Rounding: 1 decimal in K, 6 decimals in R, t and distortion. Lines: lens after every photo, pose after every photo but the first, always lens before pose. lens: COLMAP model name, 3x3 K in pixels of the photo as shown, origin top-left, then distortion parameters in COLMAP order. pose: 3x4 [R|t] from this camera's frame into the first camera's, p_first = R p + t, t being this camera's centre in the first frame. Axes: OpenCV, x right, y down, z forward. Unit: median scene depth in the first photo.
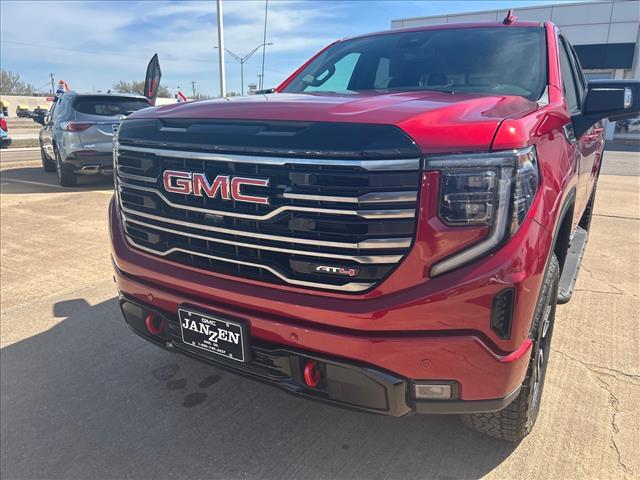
lens RADIAL K [[482.7, 0, 319.5], [0, 482.7, 238.1], [0, 0, 1]] dist [-0.002413, -0.002535]
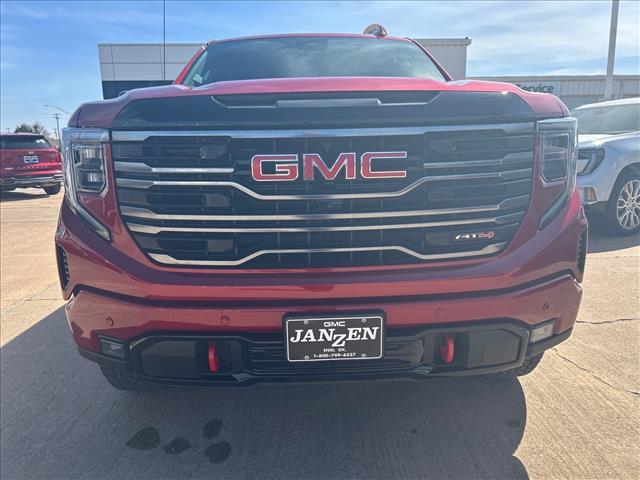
lens RADIAL K [[520.6, 0, 320.4], [0, 520.6, 241.9], [0, 0, 1]] dist [0.016100, -0.001149]
pose [[0.848690, -0.140689, 0.509835, -0.712905], [0.162797, 0.986659, 0.001271, 0.022330], [-0.503212, 0.081921, 0.860271, 0.197686]]
